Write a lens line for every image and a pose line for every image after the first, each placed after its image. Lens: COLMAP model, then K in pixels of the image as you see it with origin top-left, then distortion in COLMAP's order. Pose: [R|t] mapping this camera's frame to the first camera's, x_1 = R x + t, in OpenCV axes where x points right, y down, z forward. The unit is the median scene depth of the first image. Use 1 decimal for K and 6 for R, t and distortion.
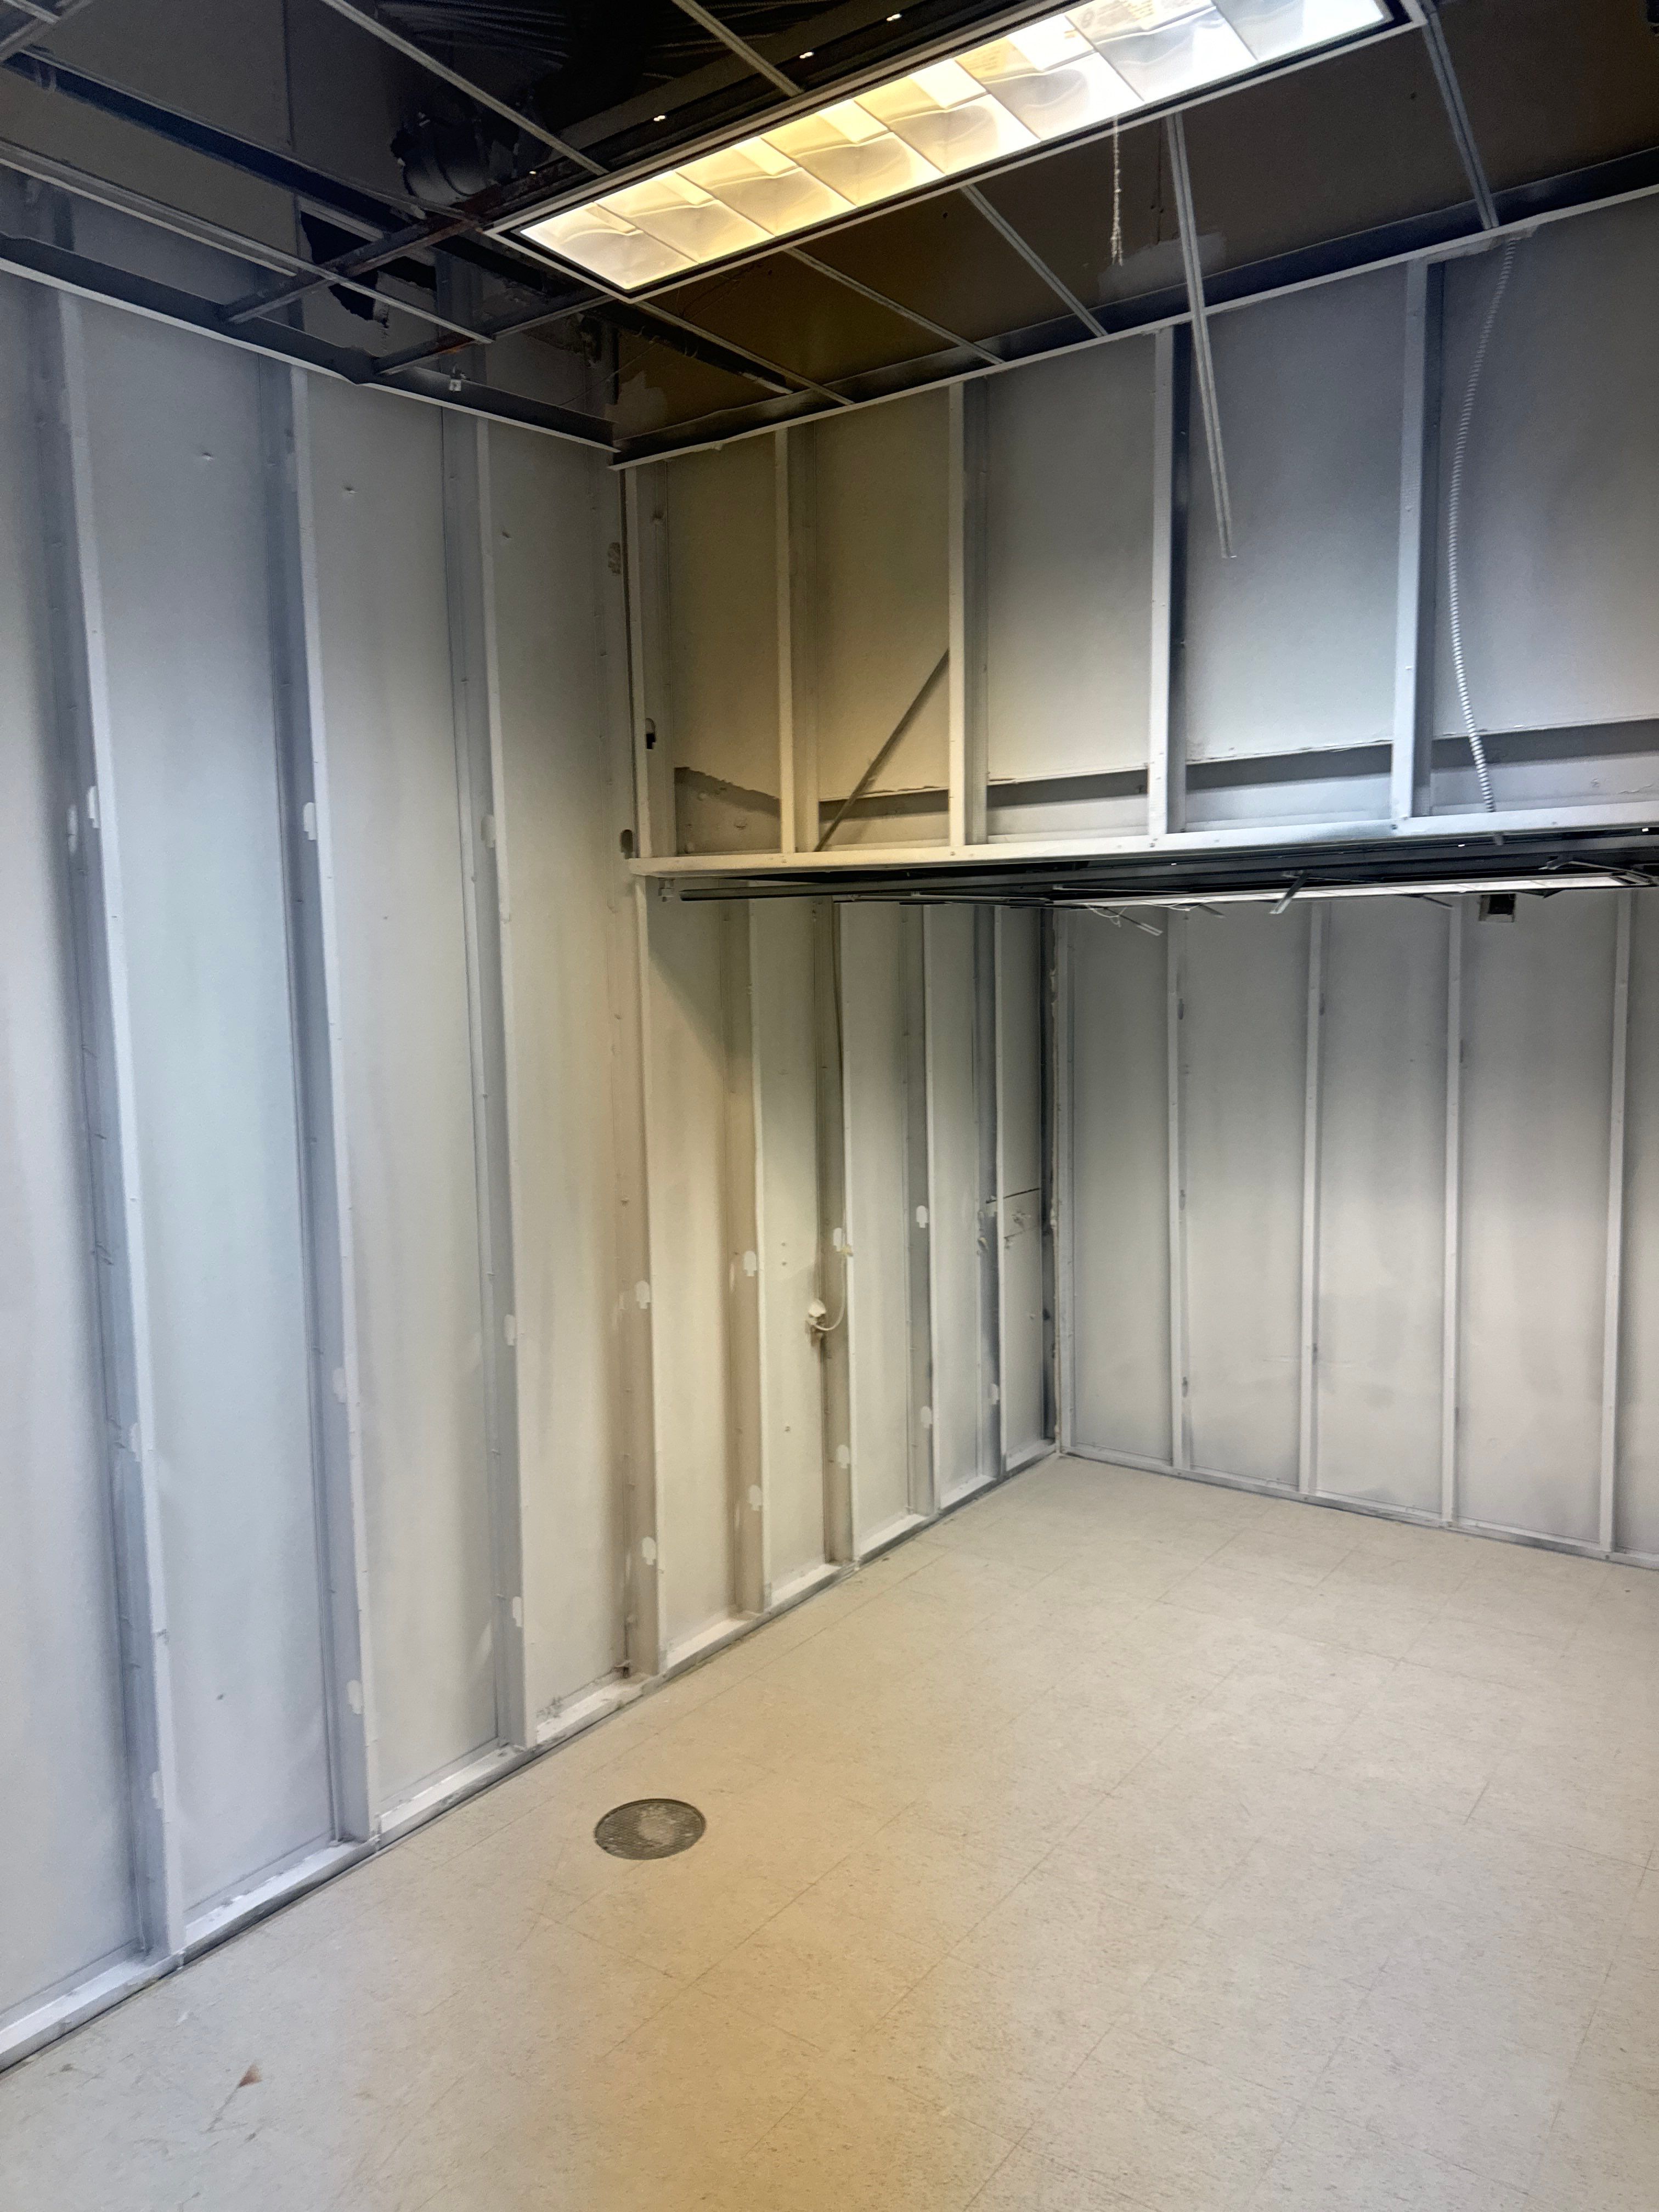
lens RADIAL K [[1571.8, 0, 858.5], [0, 1571.8, 1110.8], [0, 0, 1]] dist [0.036071, -0.039618]
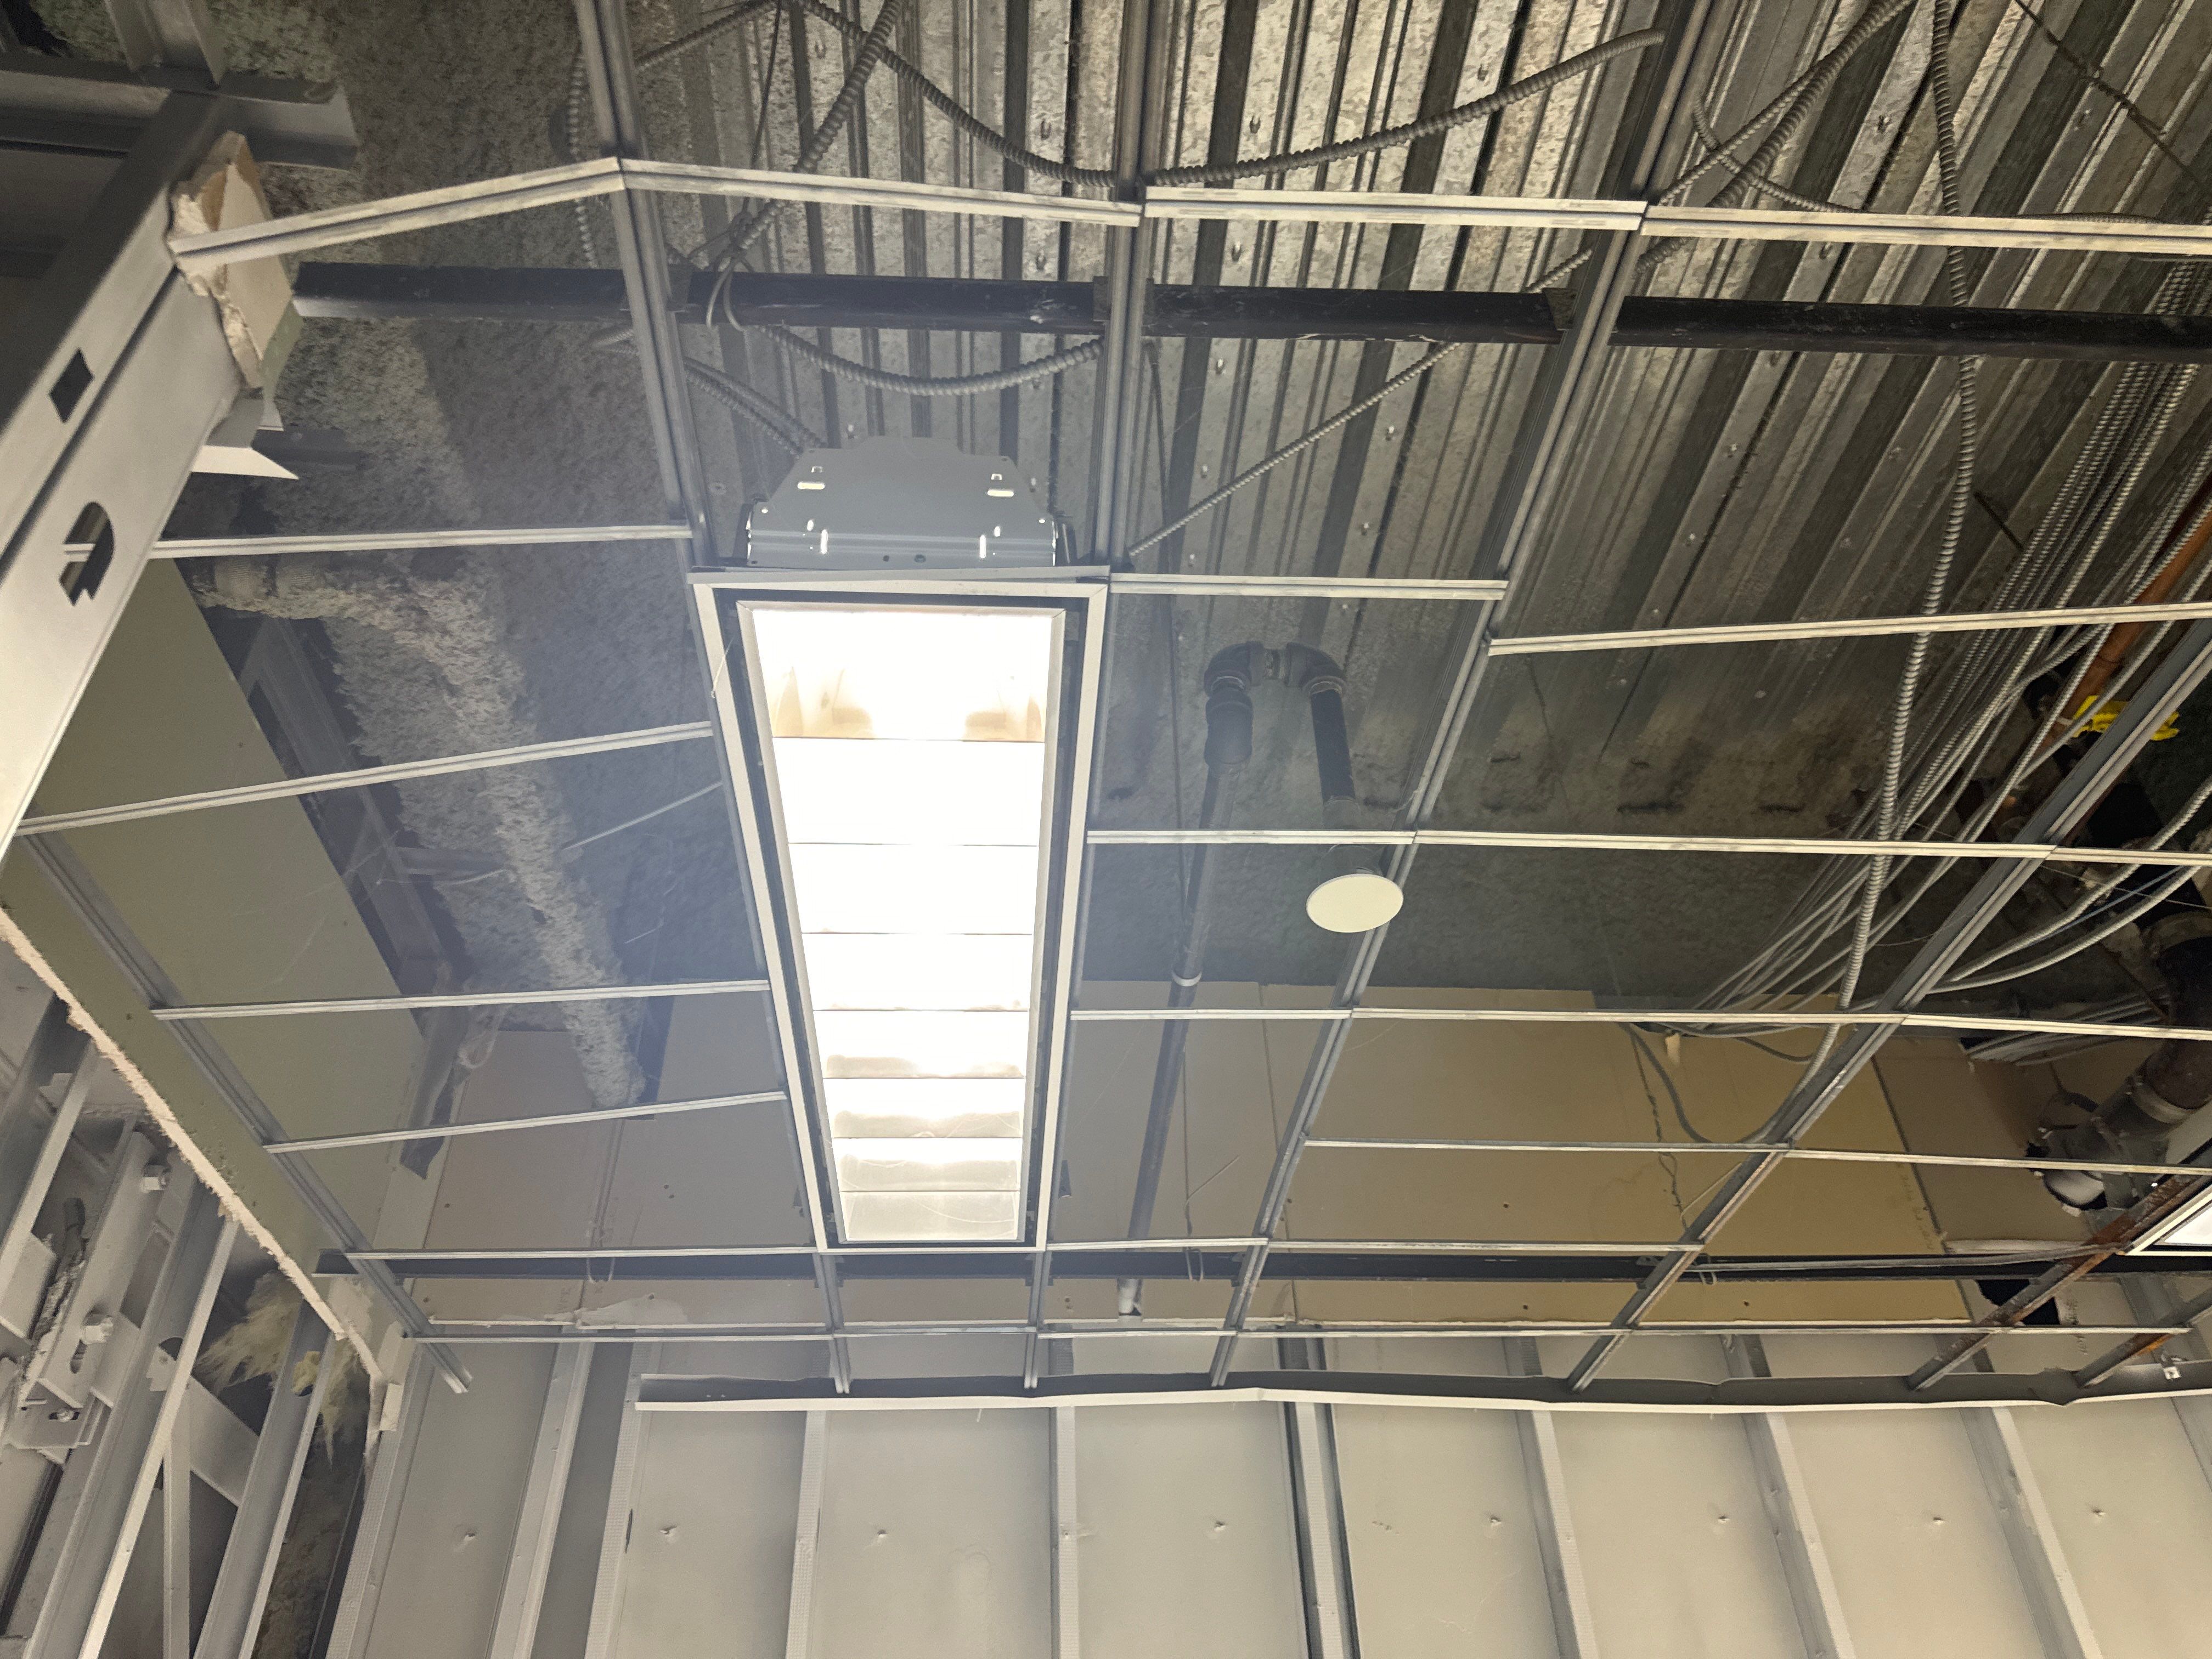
lens RADIAL K [[1571.8, 0, 1129.9], [0, 1571.8, 830.2], [0, 0, 1]] dist [0.036071, -0.039618]
pose [[0.636919, -0.483636, -0.600359, 0.074681], [-0.053117, 0.749365, -0.660023, -0.051410], [0.769099, 0.452270, 0.451596, -0.043494]]
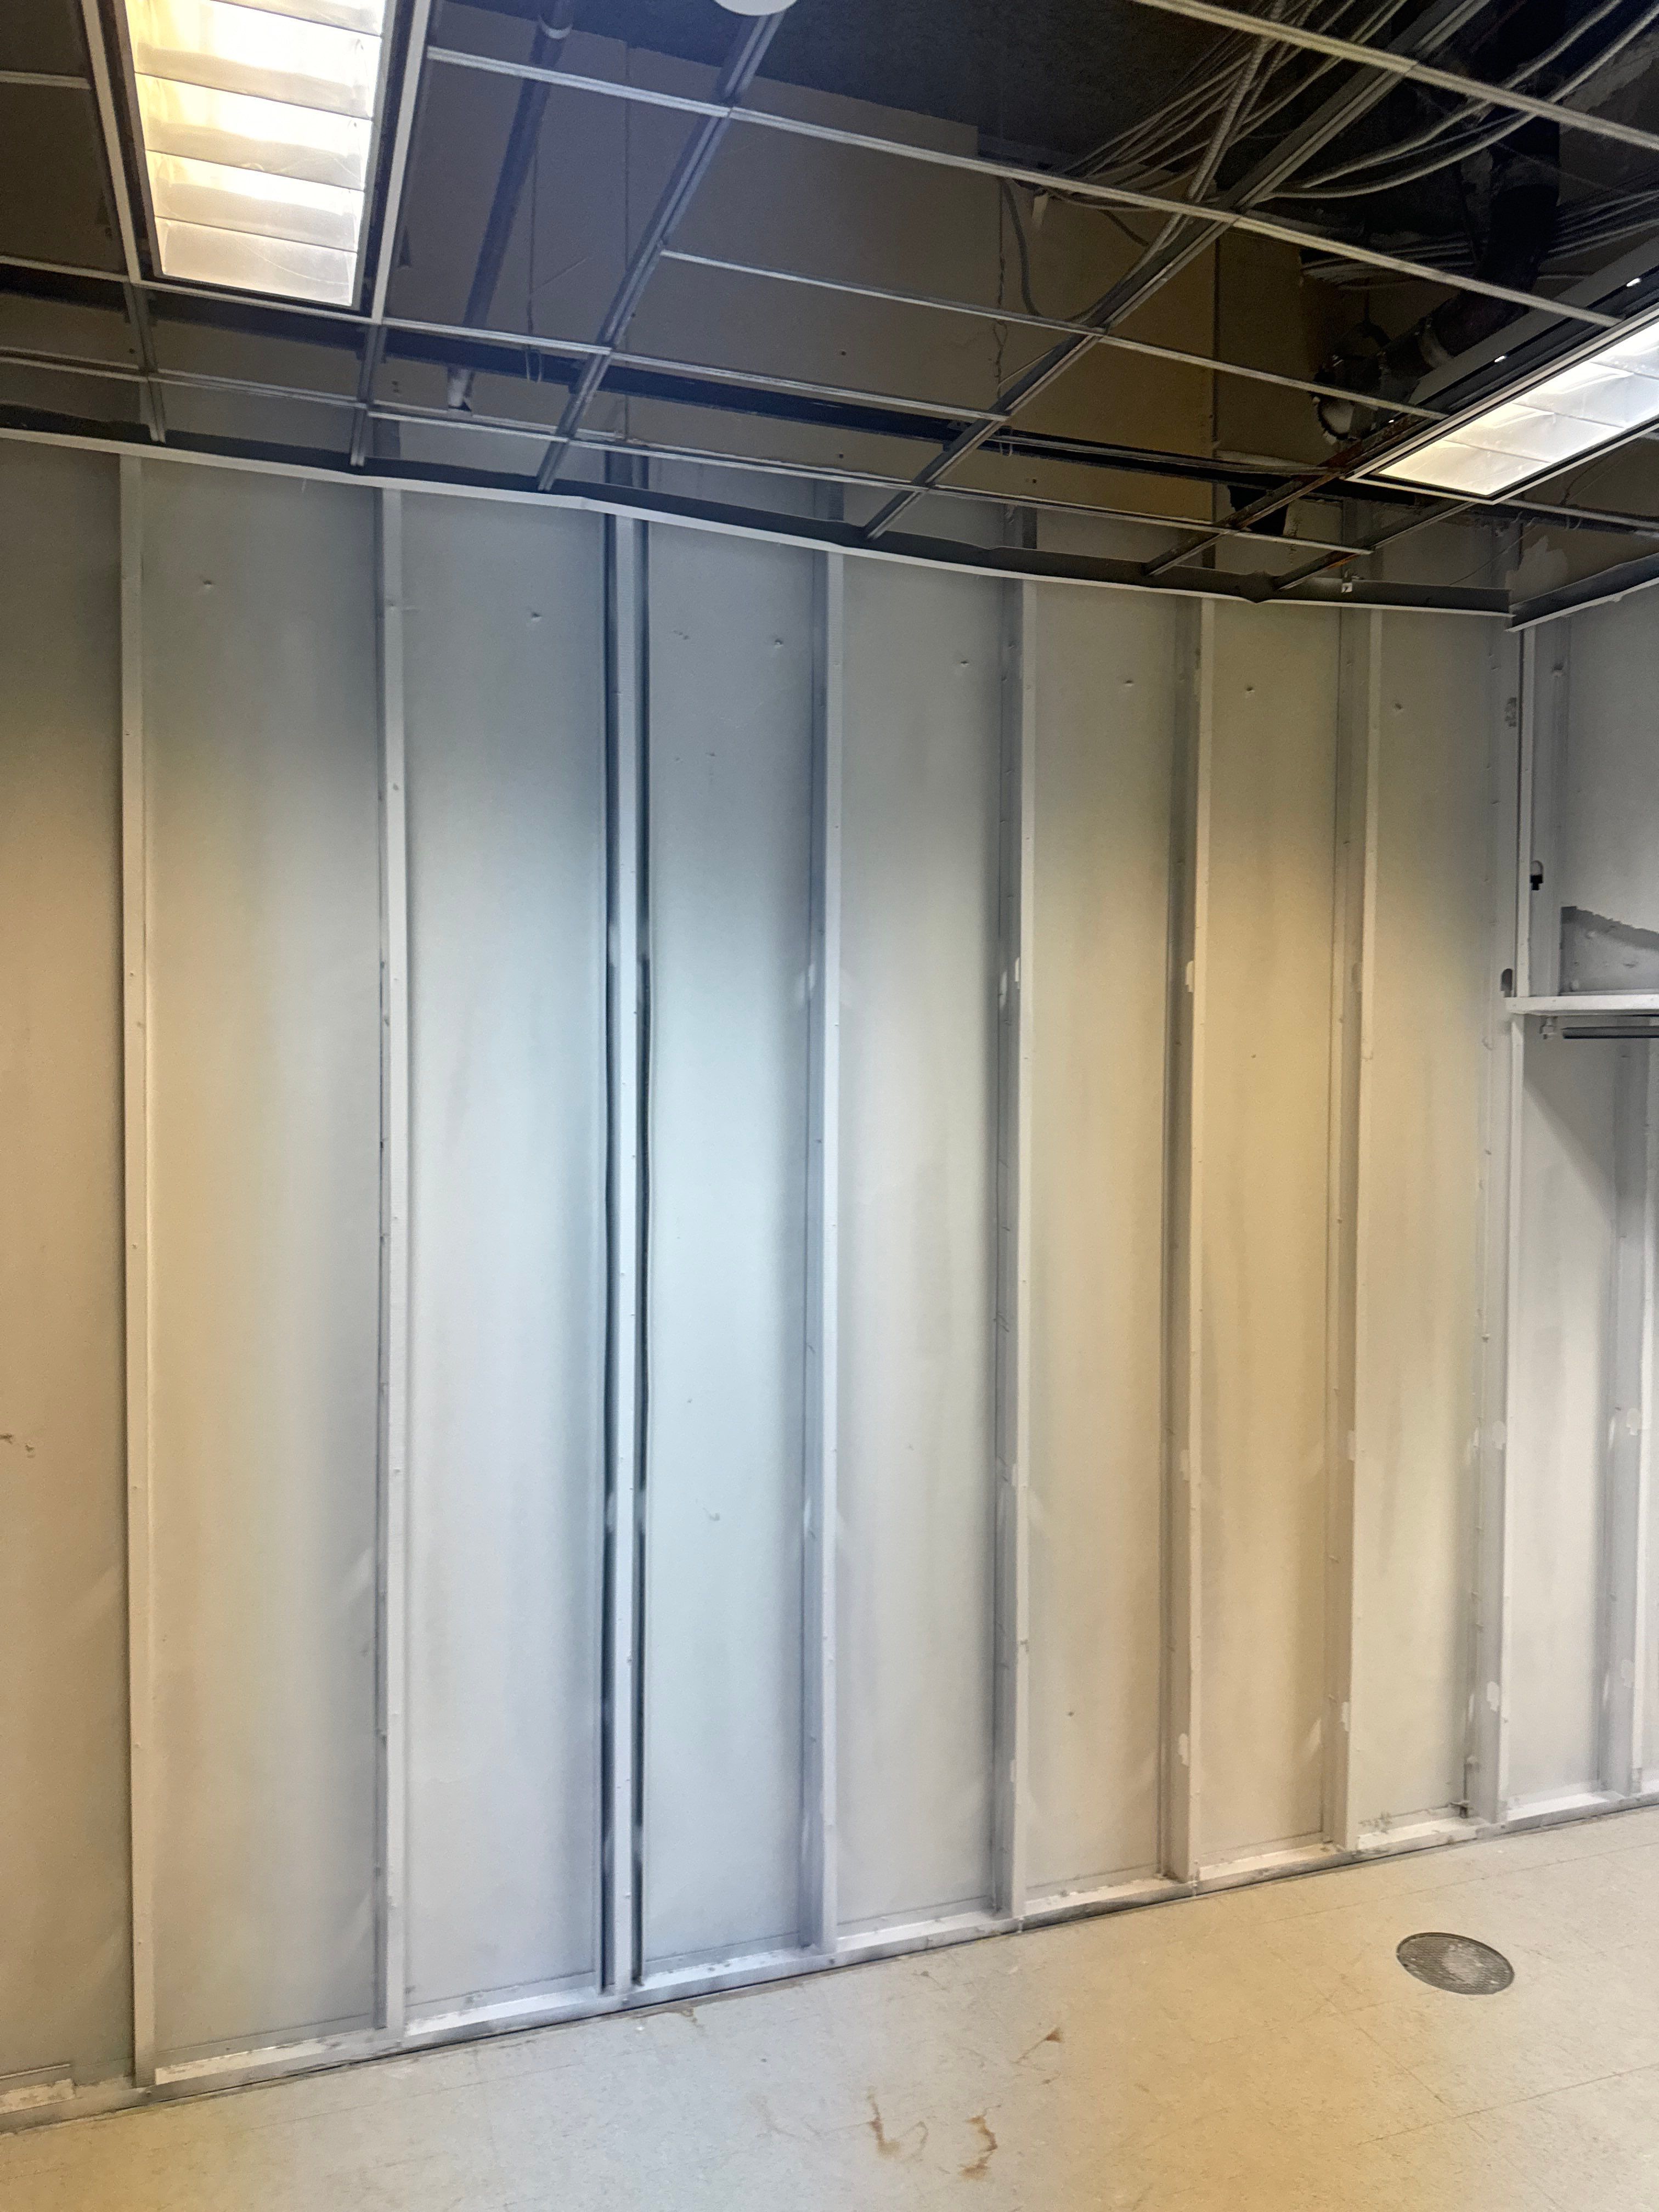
lens RADIAL K [[1571.8, 0, 841.6], [0, 1571.8, 1106.3], [0, 0, 1]] dist [0.036071, -0.039618]
pose [[0.817631, 0.037198, -0.574540, 0.118045], [-0.079116, 0.995703, -0.048125, -0.009378], [0.570281, 0.084804, 0.817061, -0.098120]]
